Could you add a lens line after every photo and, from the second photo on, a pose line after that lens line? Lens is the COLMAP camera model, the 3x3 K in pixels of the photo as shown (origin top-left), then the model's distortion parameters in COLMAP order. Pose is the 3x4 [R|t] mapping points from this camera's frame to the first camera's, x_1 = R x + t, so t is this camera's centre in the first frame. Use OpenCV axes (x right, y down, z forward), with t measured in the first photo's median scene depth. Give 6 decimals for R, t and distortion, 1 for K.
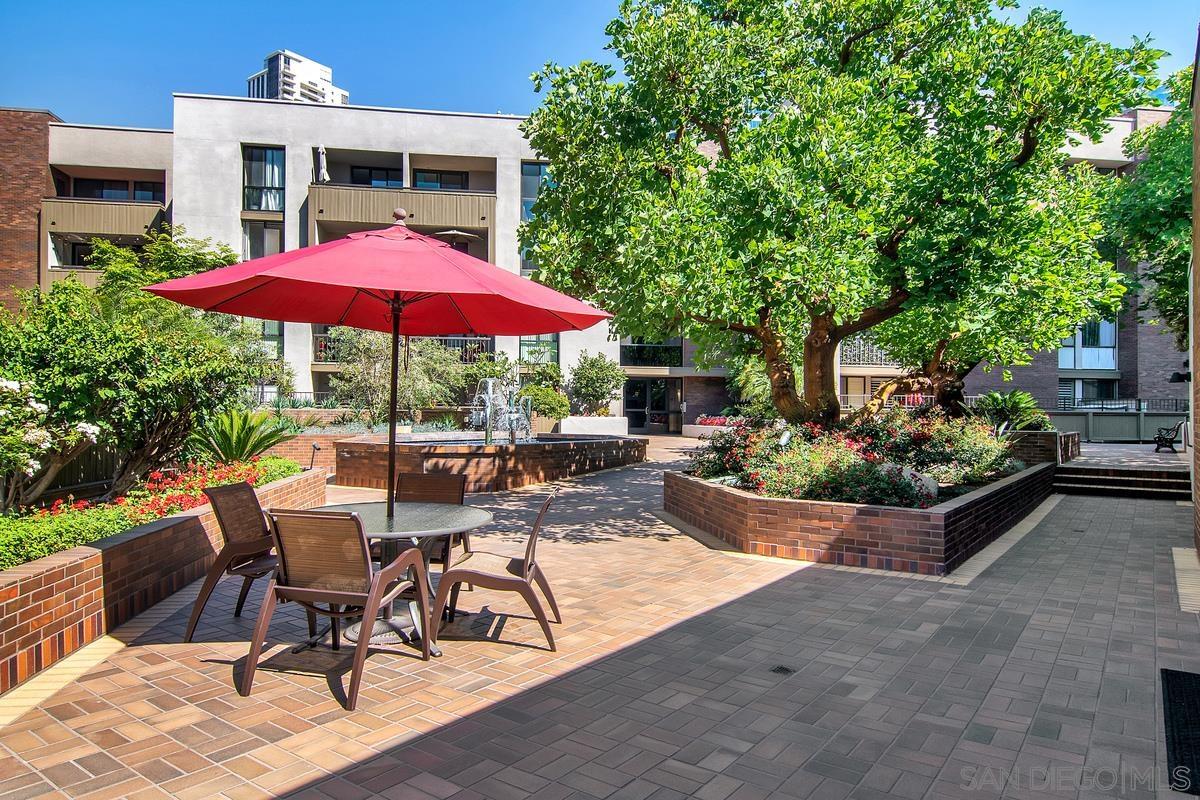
lens RADIAL K [[750.3, 0, 600.0], [0, 750.3, 400.0], [0, 0, 1]] dist [0.000194, 0.000372]
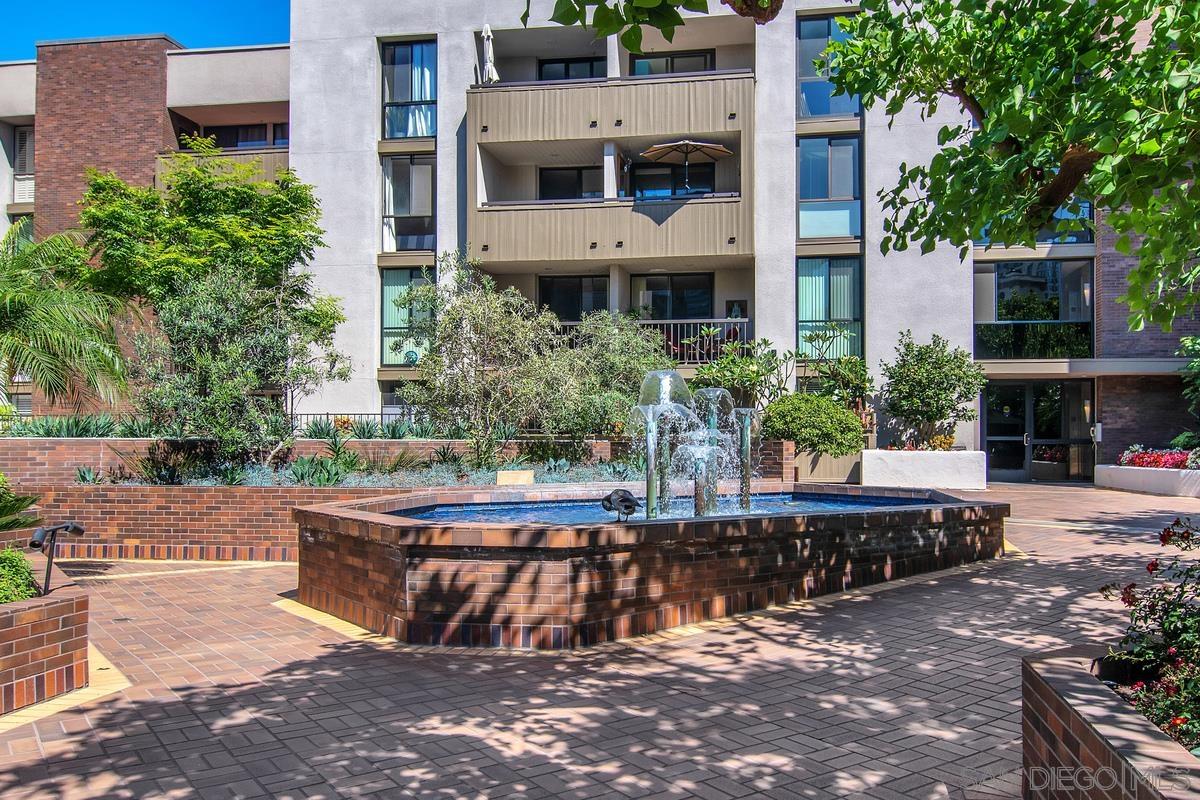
lens RADIAL K [[1006.0, 0, 708.3], [0, 1006.0, 428.6], [0, 0, 1]] dist [-0.000836, -0.004156]
pose [[0.967228, -0.009899, -0.253716, 0.024316], [0.010231, 0.999948, -0.000013, 0.003944], [0.253702, -0.002583, 0.967279, 0.223473]]
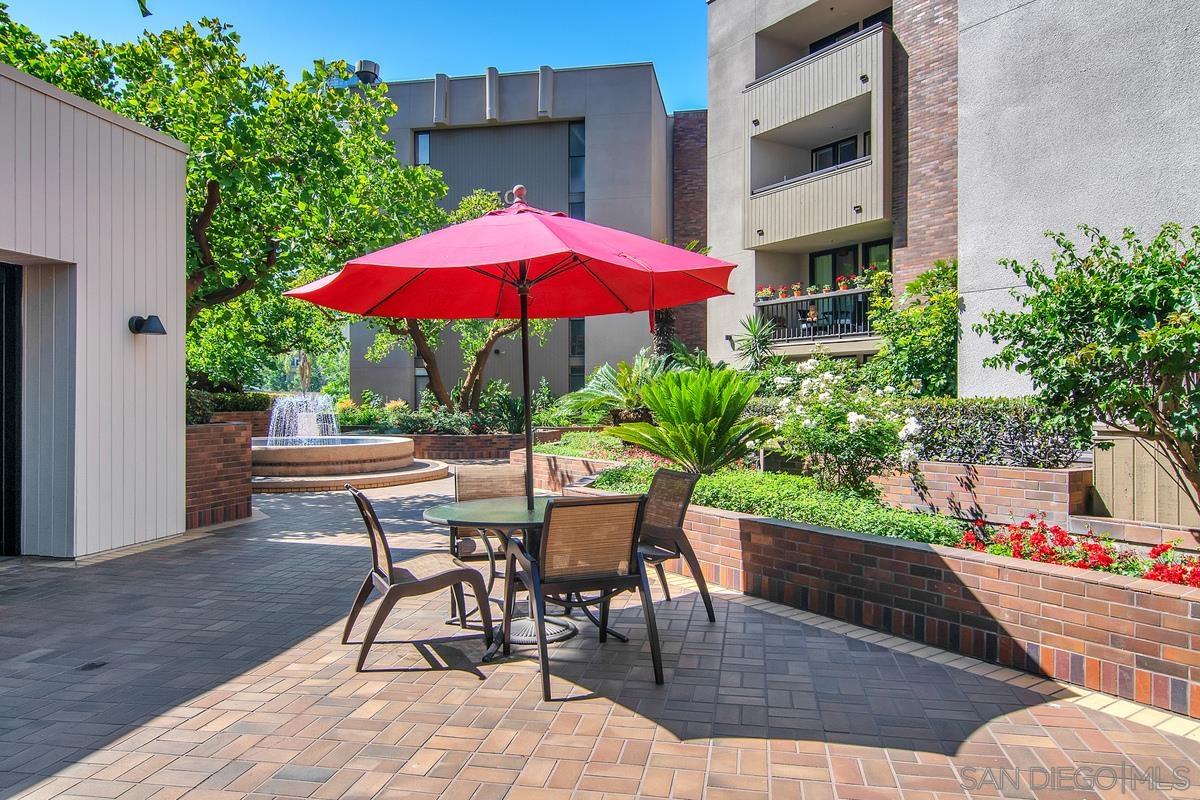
lens RADIAL K [[810.4, 0, 600.0], [0, 810.4, 400.0], [0, 0, 1]] dist [0.001593, 0.000731]
pose [[-0.901560, -0.009741, -0.432544, 0.037513], [-0.003901, 0.999889, -0.014387, 0.009003], [0.432637, -0.011283, -0.901498, 0.779319]]
